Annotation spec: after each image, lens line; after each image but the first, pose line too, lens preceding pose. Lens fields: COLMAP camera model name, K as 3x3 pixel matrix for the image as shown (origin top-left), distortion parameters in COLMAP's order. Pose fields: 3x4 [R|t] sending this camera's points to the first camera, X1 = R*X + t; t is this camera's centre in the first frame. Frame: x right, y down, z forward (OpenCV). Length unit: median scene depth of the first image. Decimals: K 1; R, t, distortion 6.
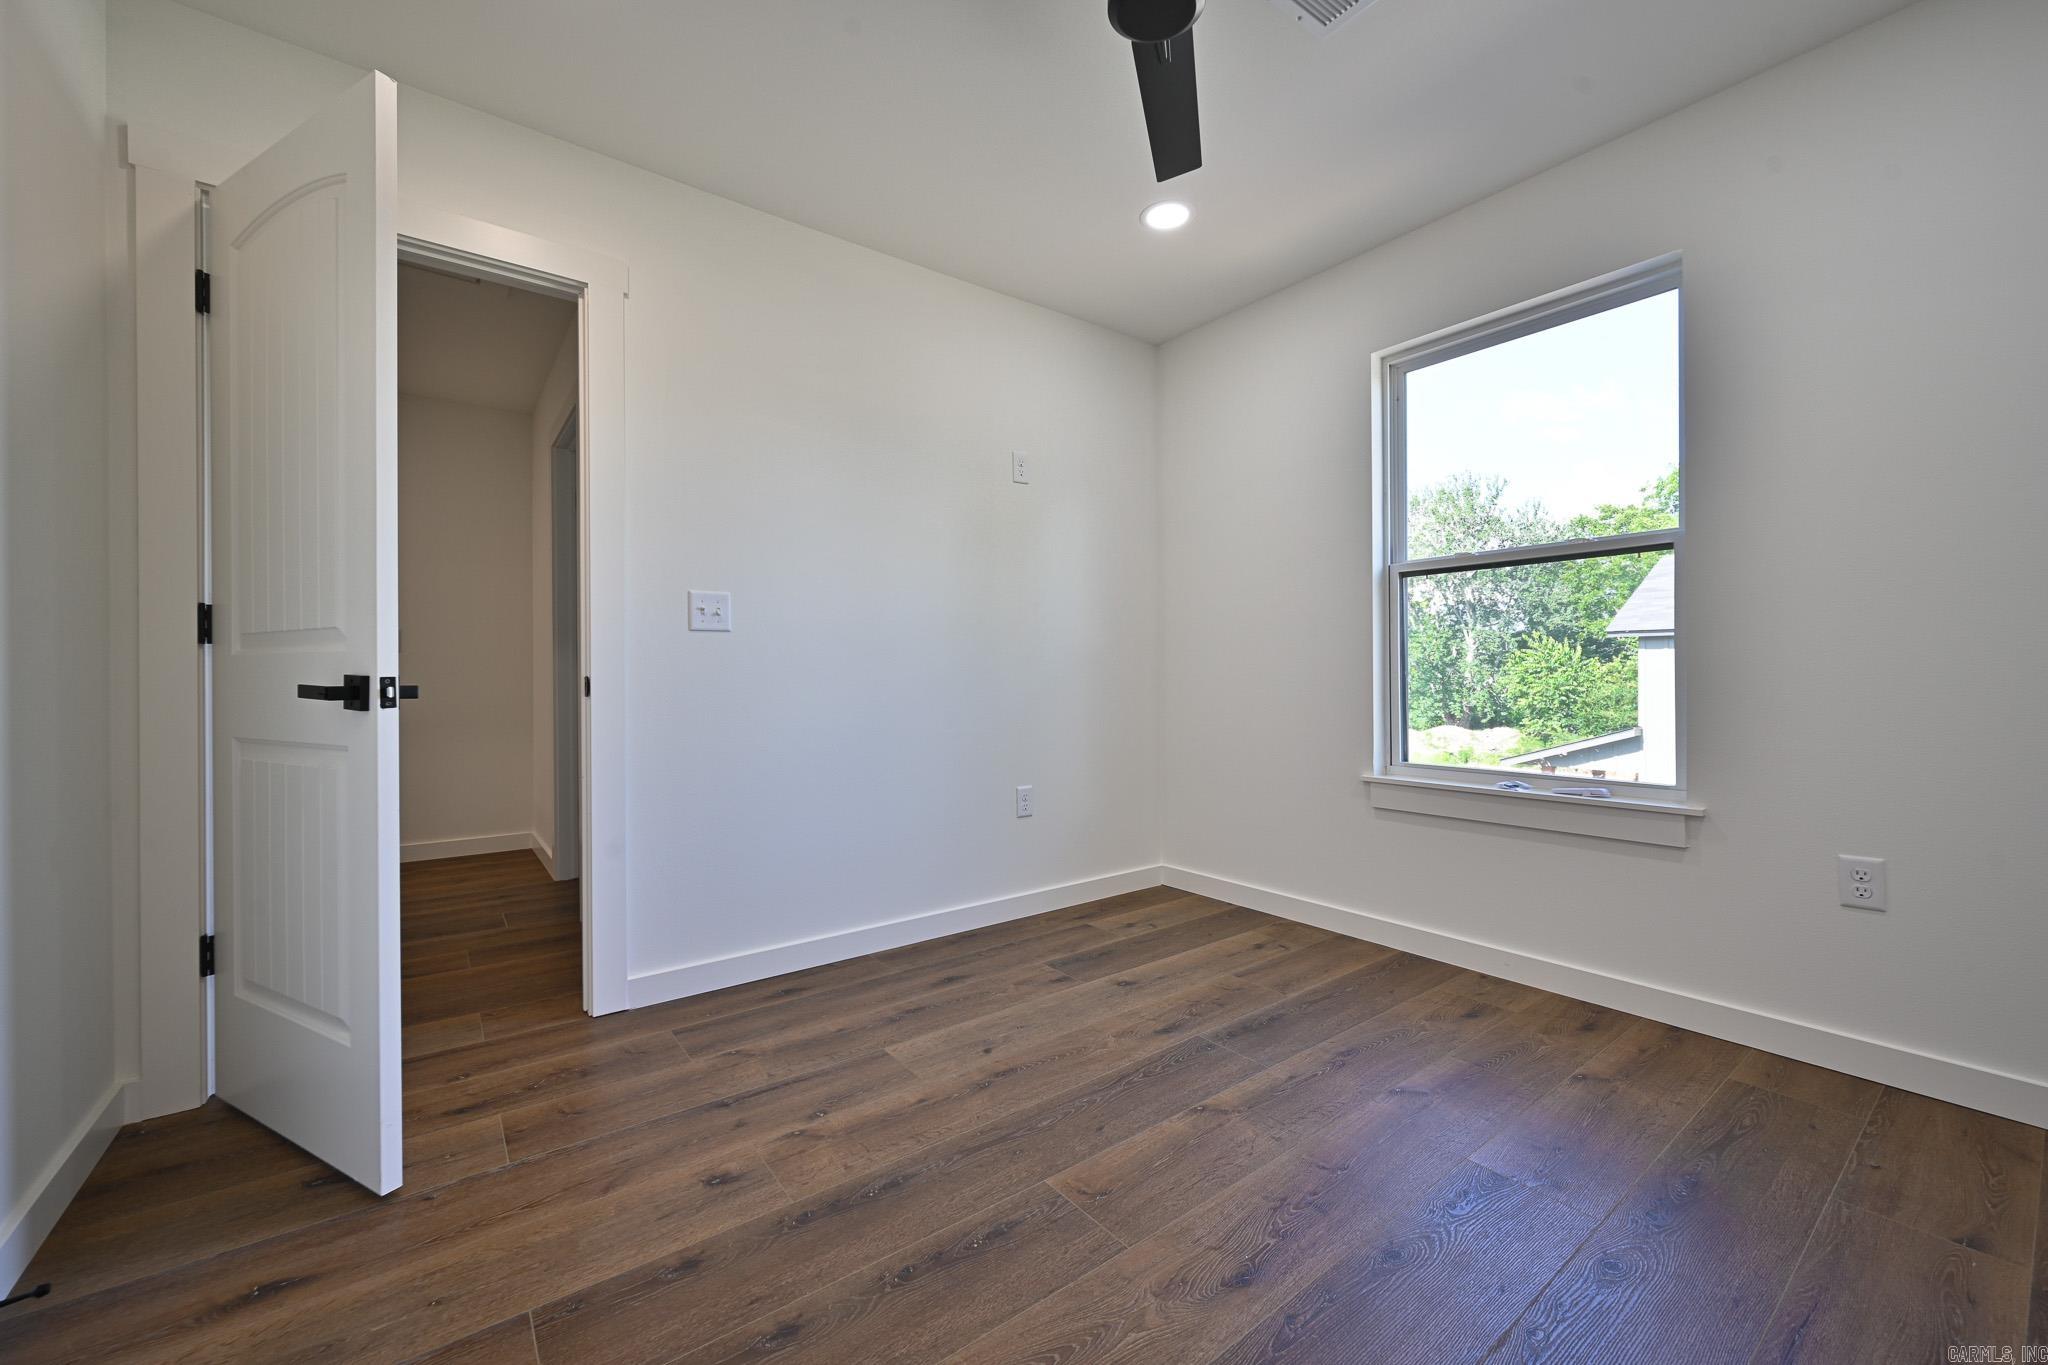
lens RADIAL K [[808.4, 0, 1030.6], [0, 808.4, 677.9], [0, 0, 1]] dist [0.001061, -0.000109]
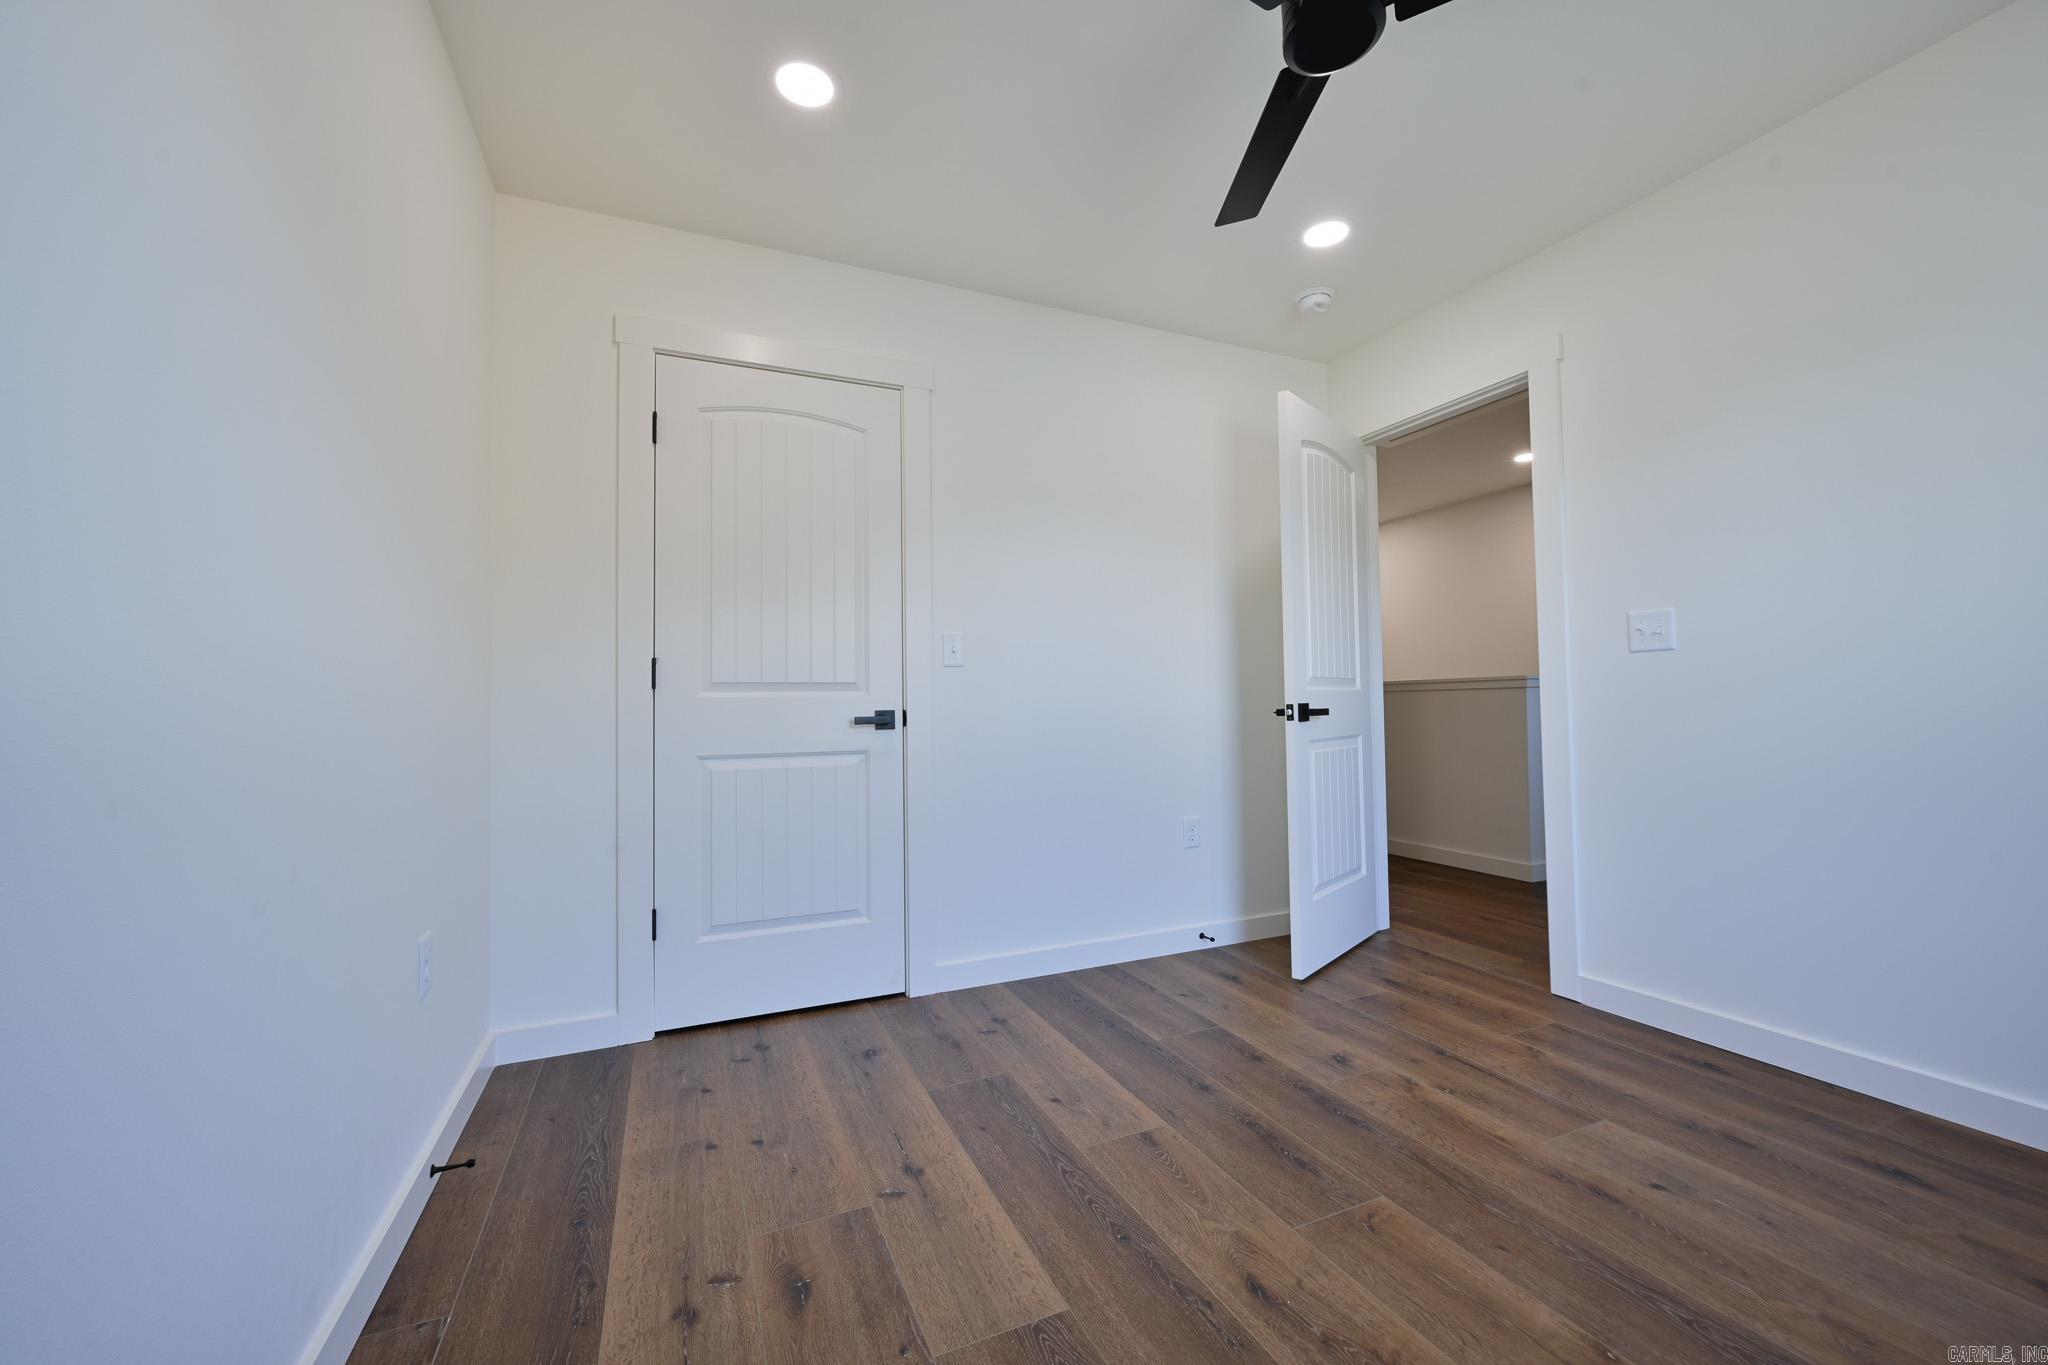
lens RADIAL K [[808.4, 0, 1030.6], [0, 808.4, 677.9], [0, 0, 1]] dist [0.001061, -0.000109]
pose [[-0.234961, -0.025573, -0.971668, 0.905238], [0.016749, 0.999399, -0.030353, -0.011775], [0.971861, -0.023406, -0.234391, 0.649884]]
